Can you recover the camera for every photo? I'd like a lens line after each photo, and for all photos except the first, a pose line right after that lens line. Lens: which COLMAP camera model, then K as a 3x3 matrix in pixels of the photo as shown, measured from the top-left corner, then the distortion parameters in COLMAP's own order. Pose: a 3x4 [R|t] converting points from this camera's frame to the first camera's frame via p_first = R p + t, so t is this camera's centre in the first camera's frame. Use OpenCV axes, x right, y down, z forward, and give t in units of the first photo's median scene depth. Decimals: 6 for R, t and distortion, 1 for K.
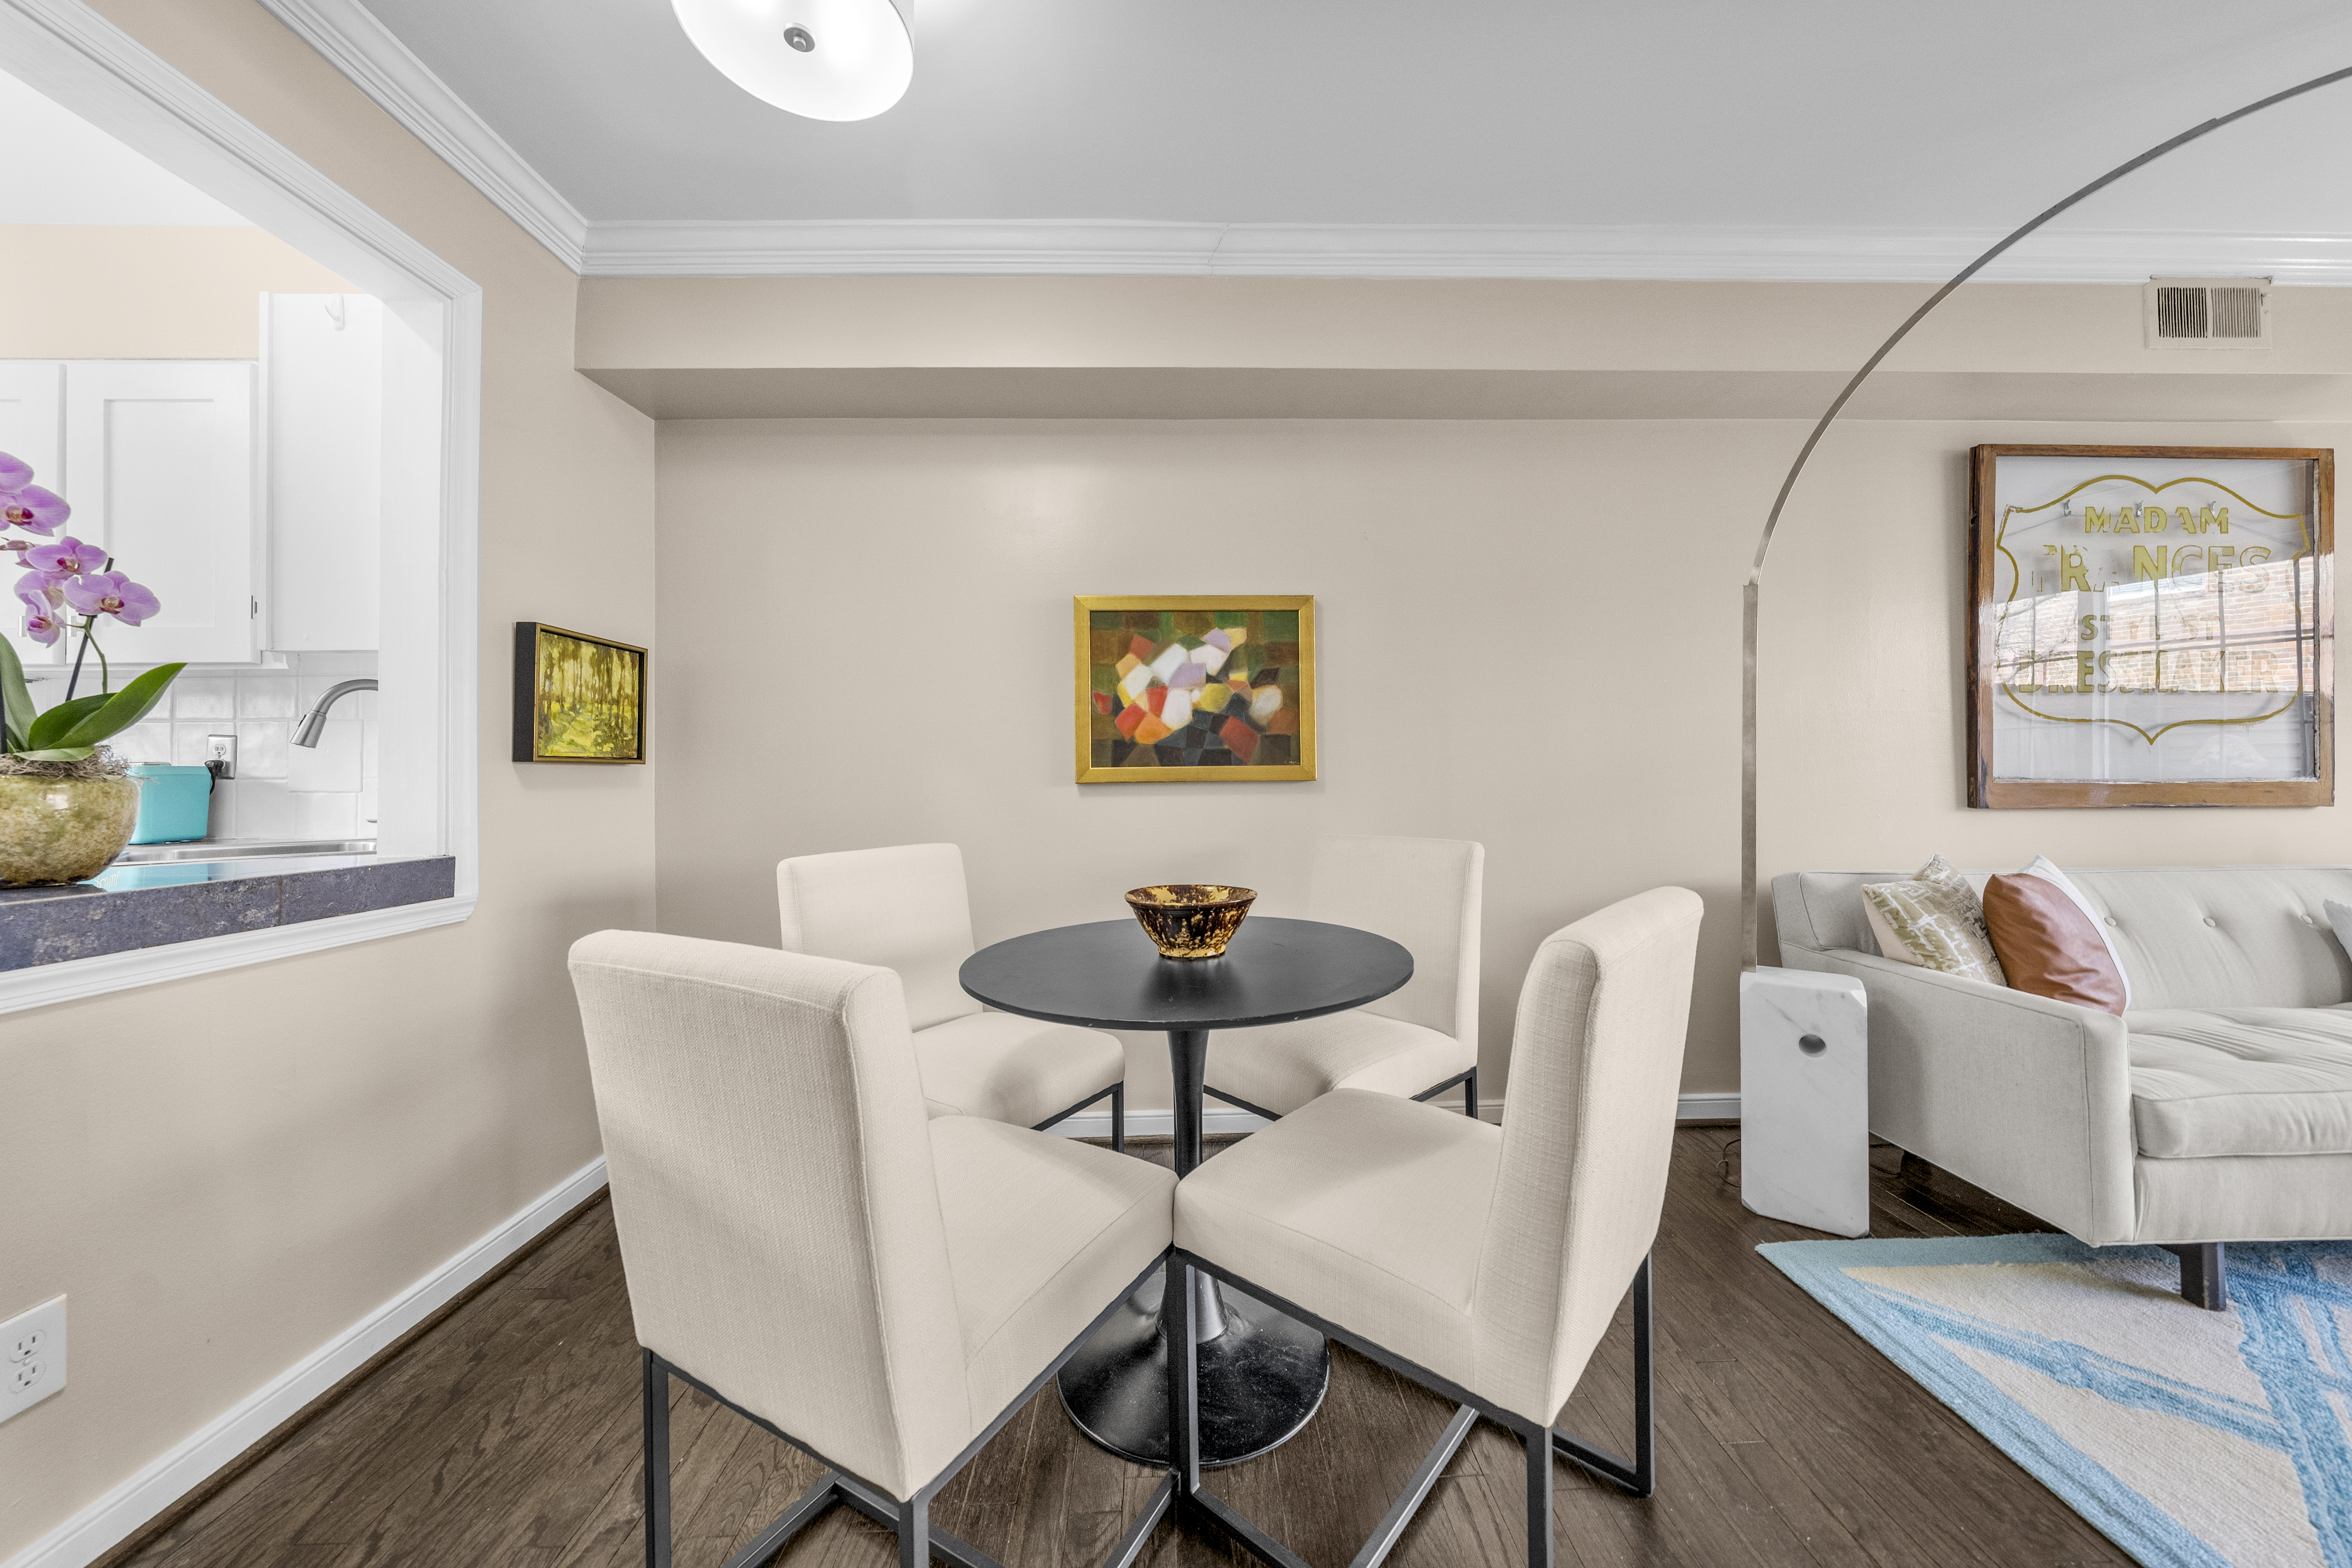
lens RADIAL K [[823.1, 0, 1179.4], [0, 823.1, 769.8], [0, 0, 1]] dist [-0.002797, 0.000081]
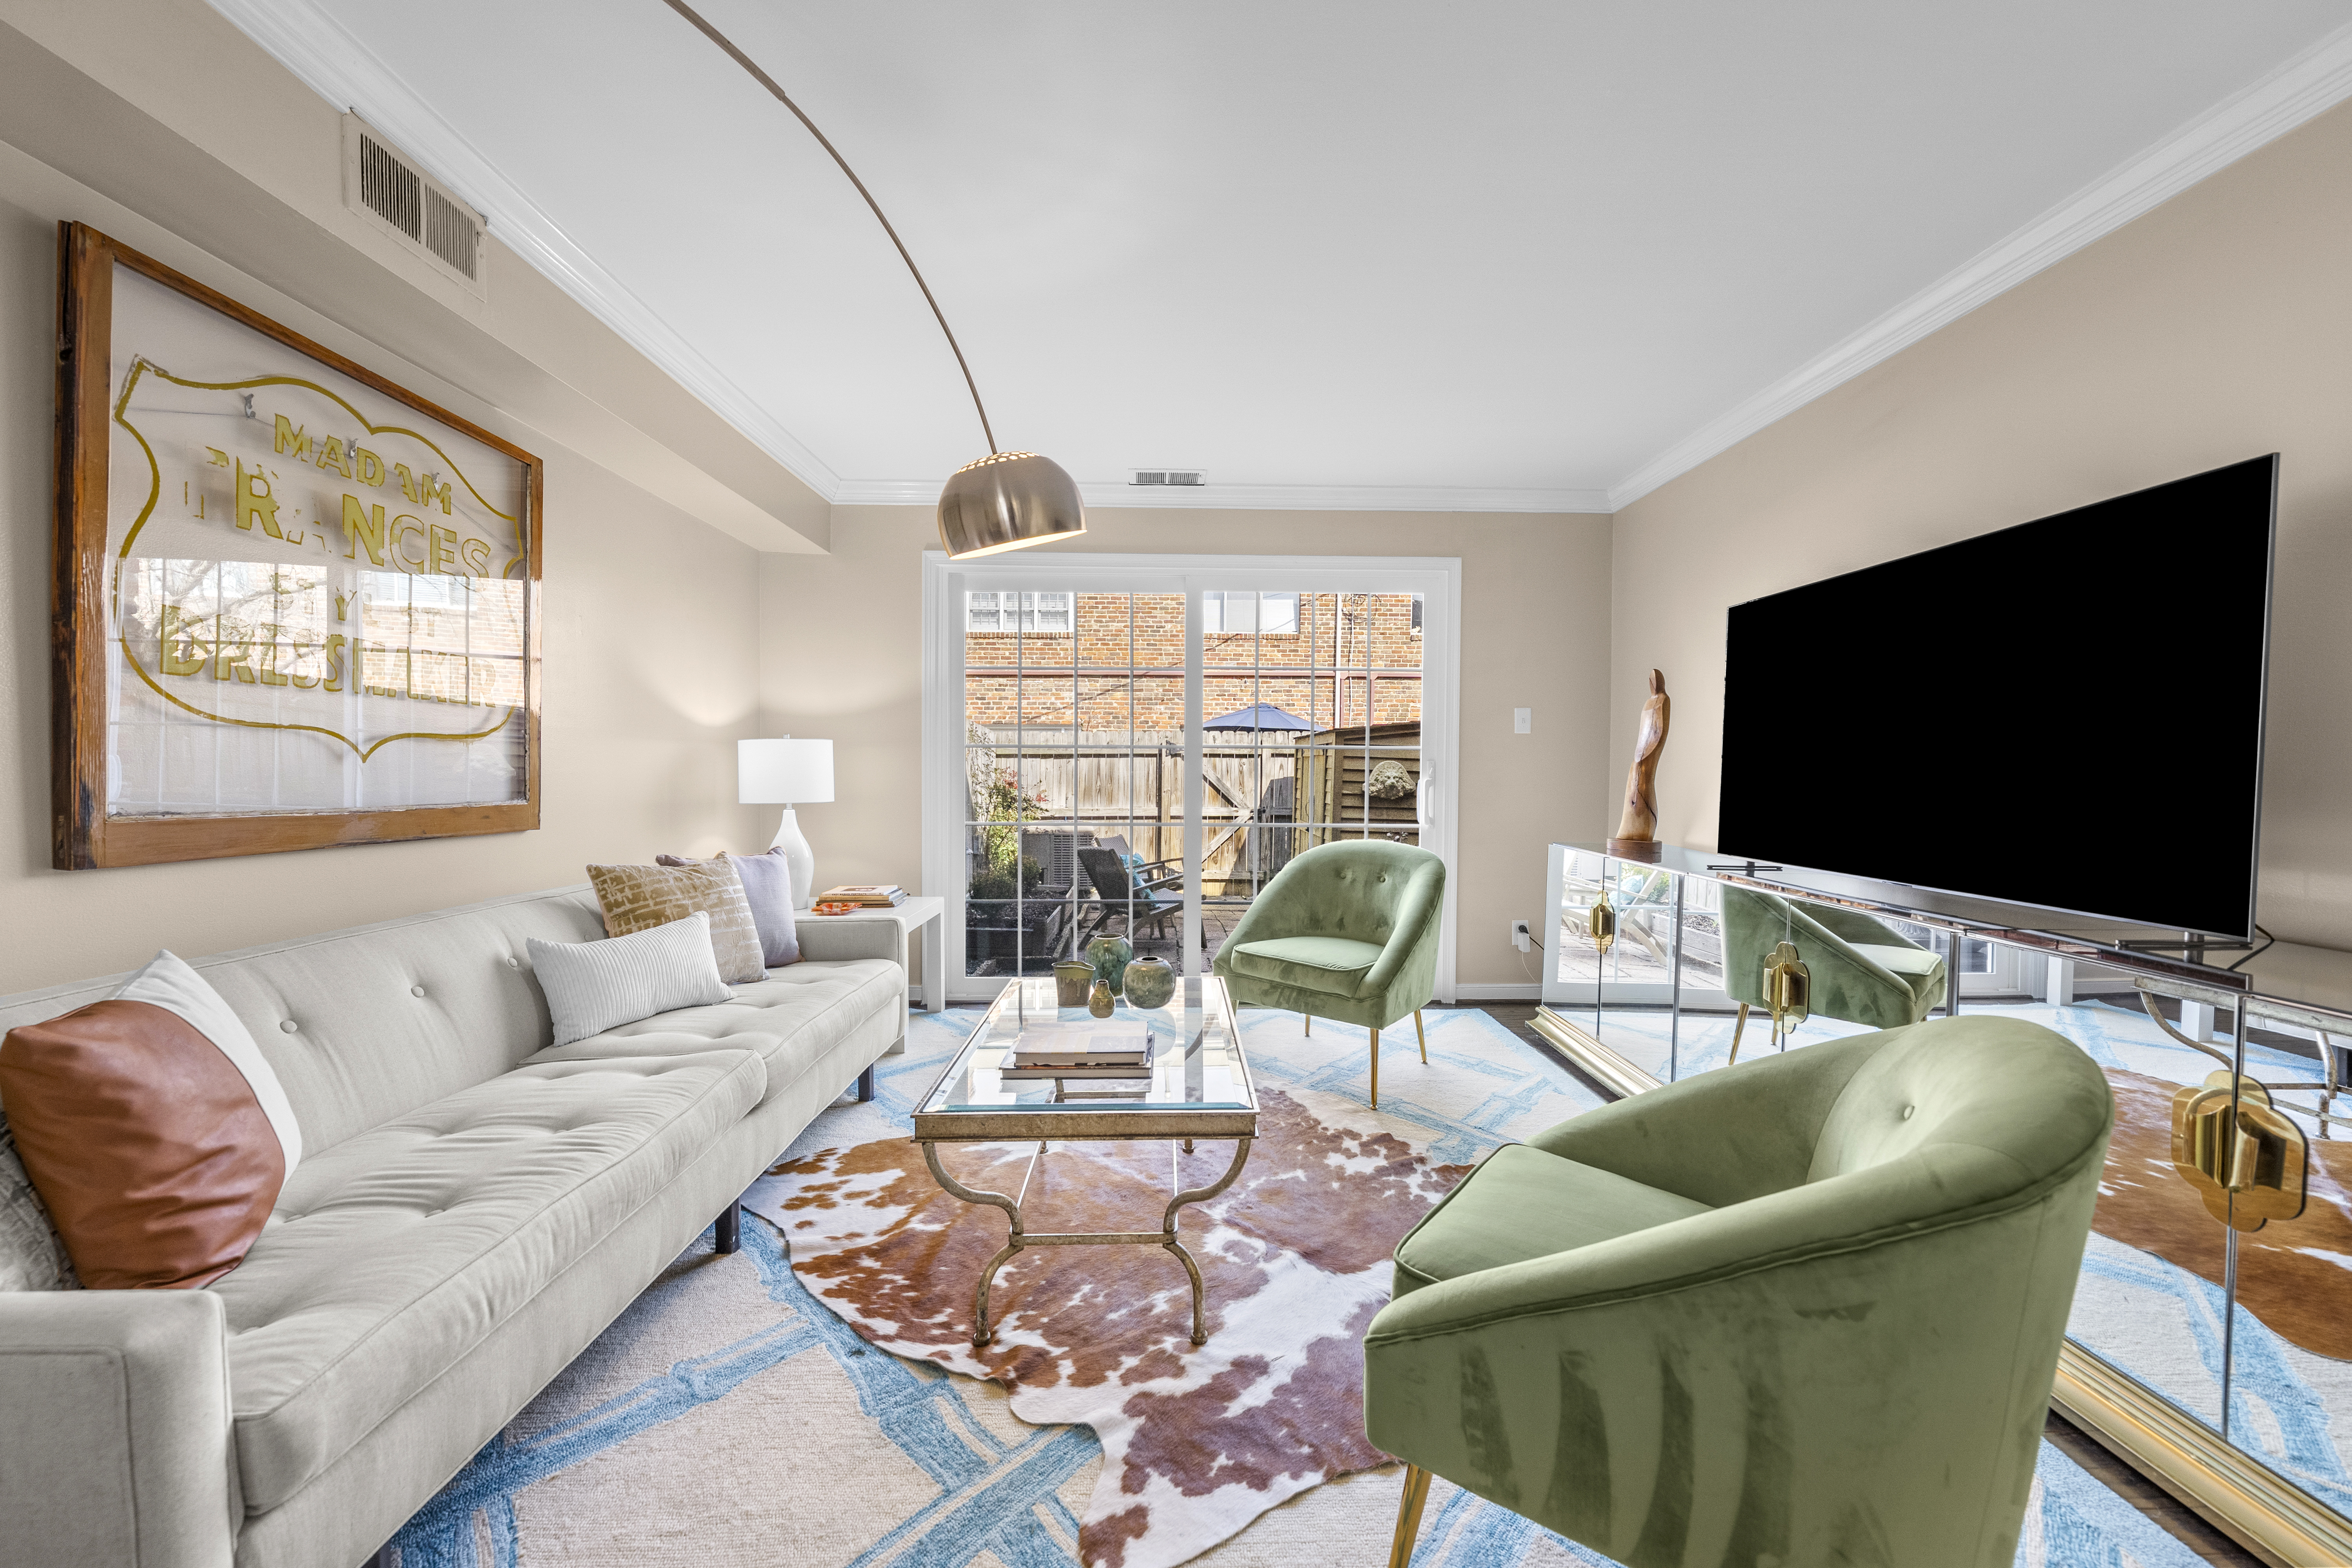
lens RADIAL K [[876.2, 0, 1181.2], [0, 876.2, 782.9], [0, 0, 1]] dist [-0.002032, 0.000236]
pose [[0.001876, -0.006792, 0.999975, 0.376419], [-0.012757, 0.999895, 0.006816, -0.027023], [-0.999917, -0.012769, 0.001789, 0.239842]]
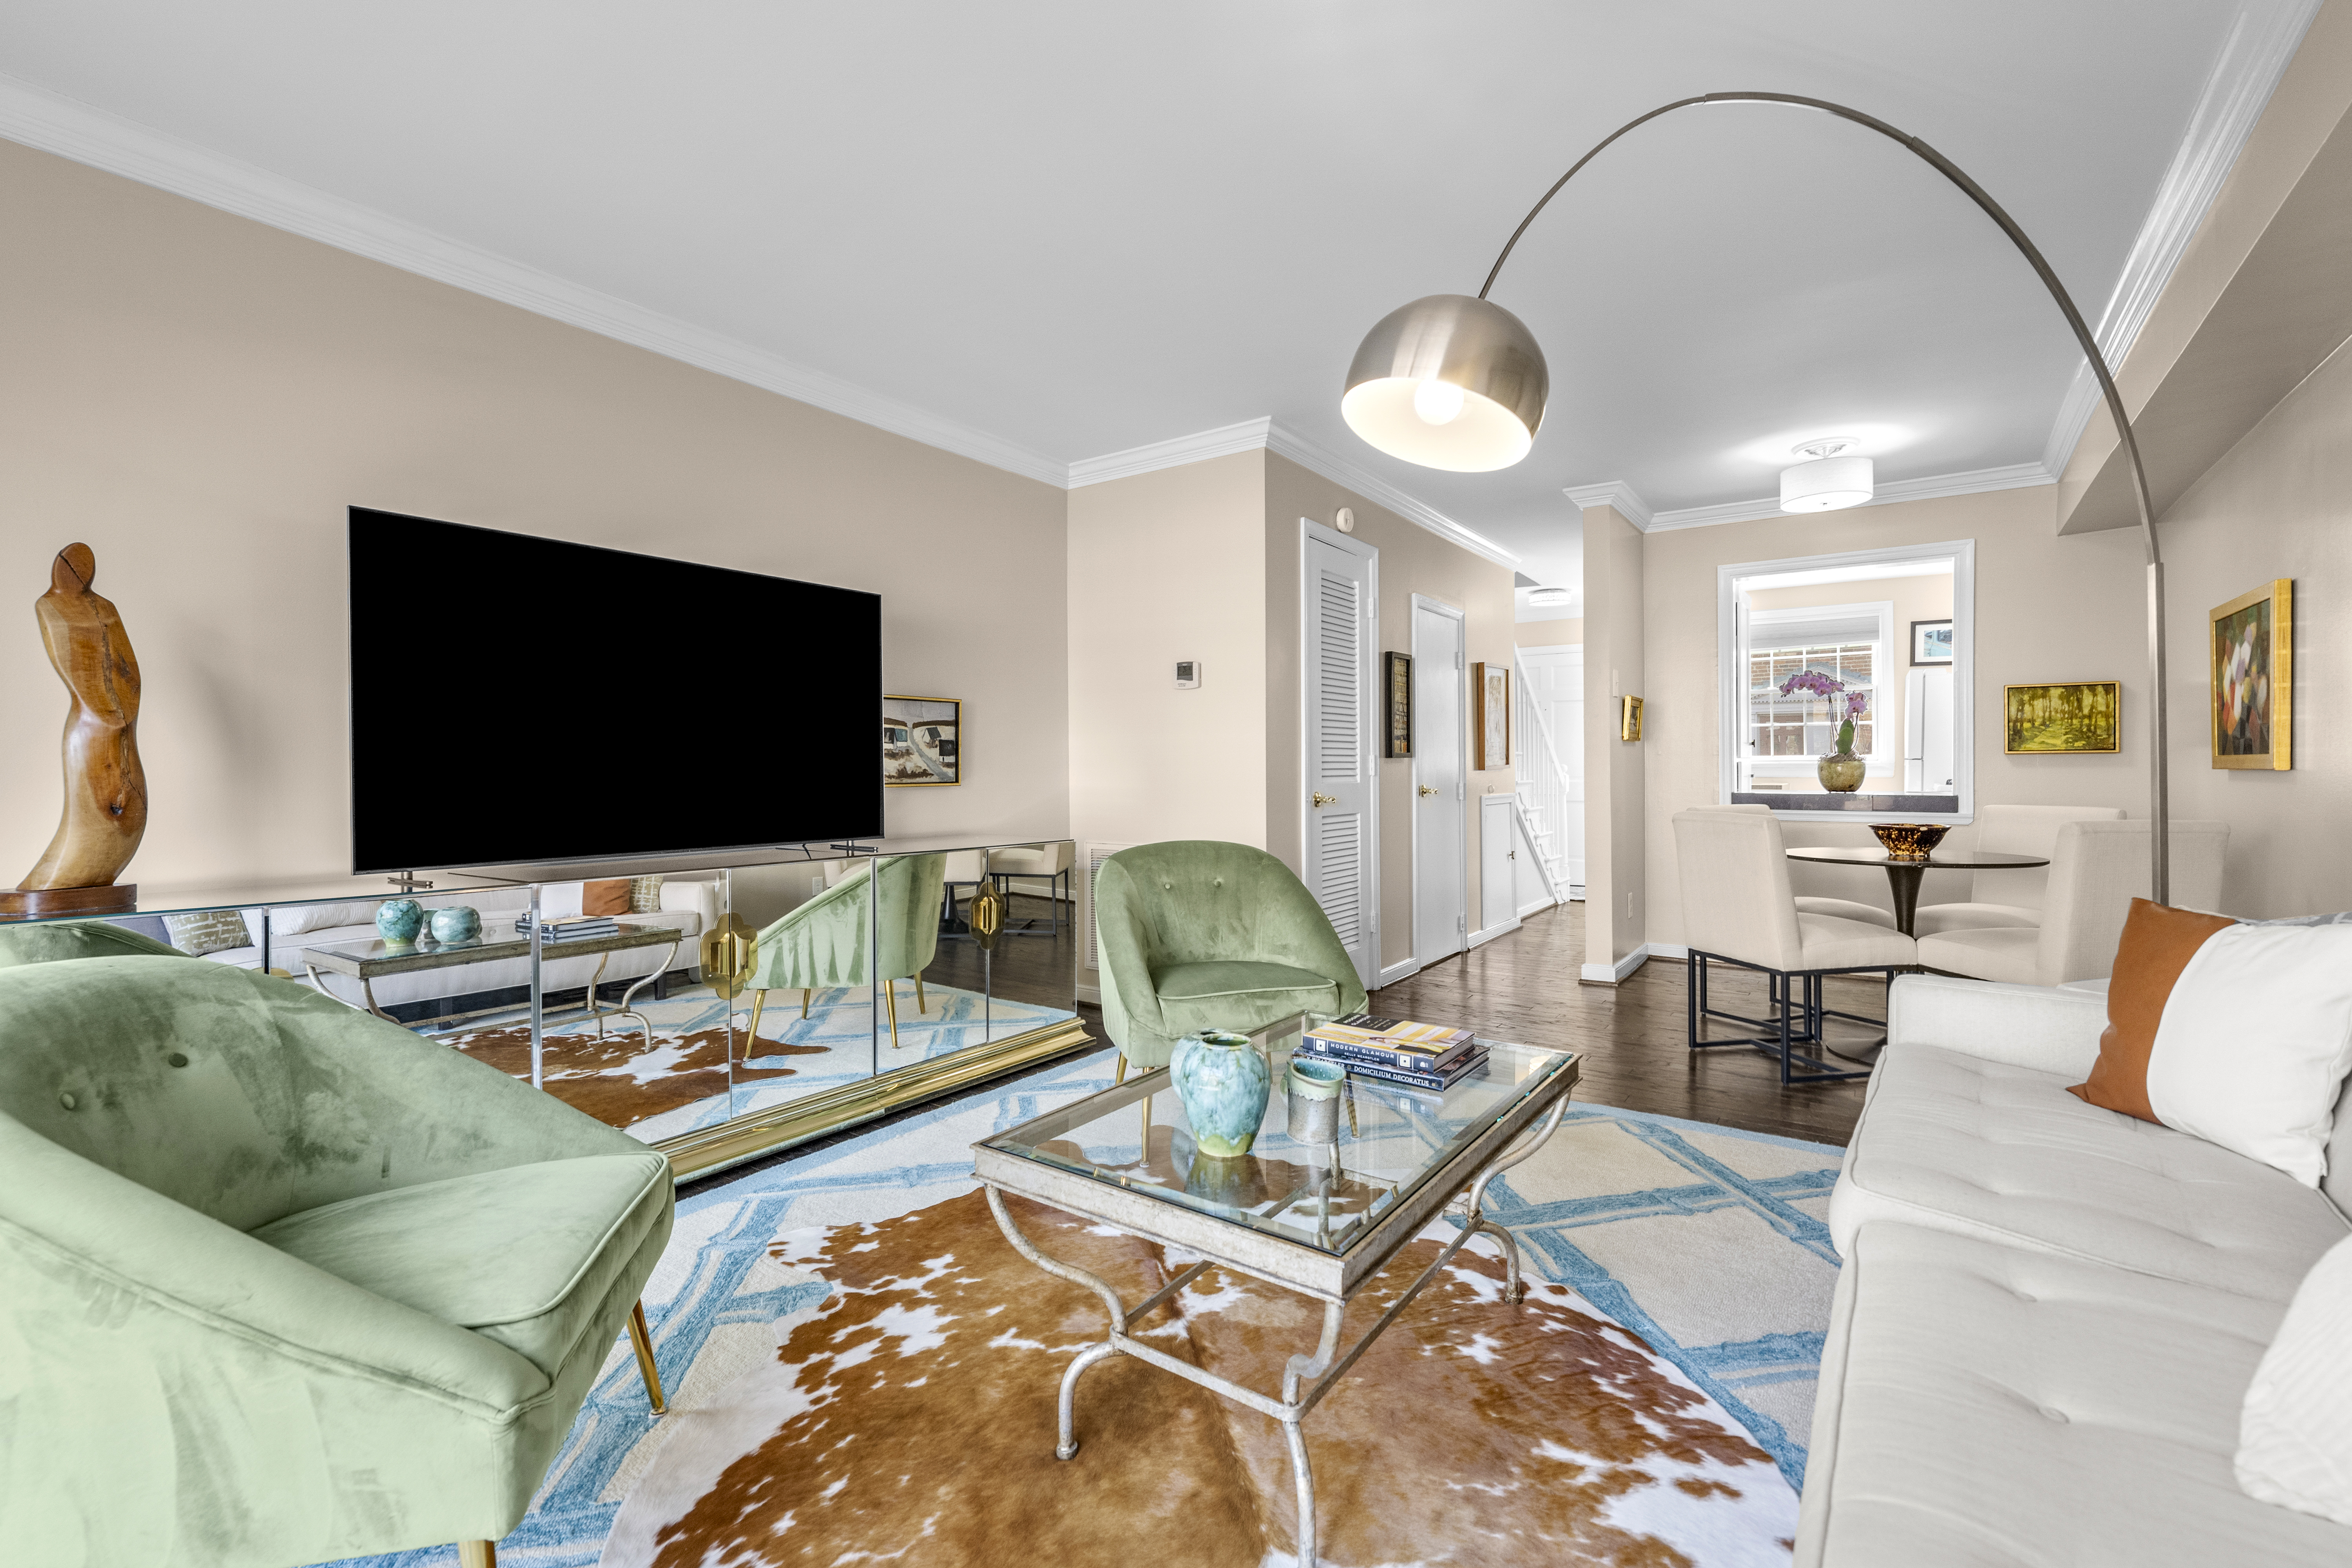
lens RADIAL K [[1012.8, 0, 1181.0], [0, 1012.8, 774.0], [0, 0, 1]] dist [-0.001017, -0.000047]
pose [[-0.600202, 0.018298, -0.799639, 2.033392], [0.017065, 0.999804, 0.010070, -0.016647], [0.799666, -0.007602, -0.600397, 0.719443]]
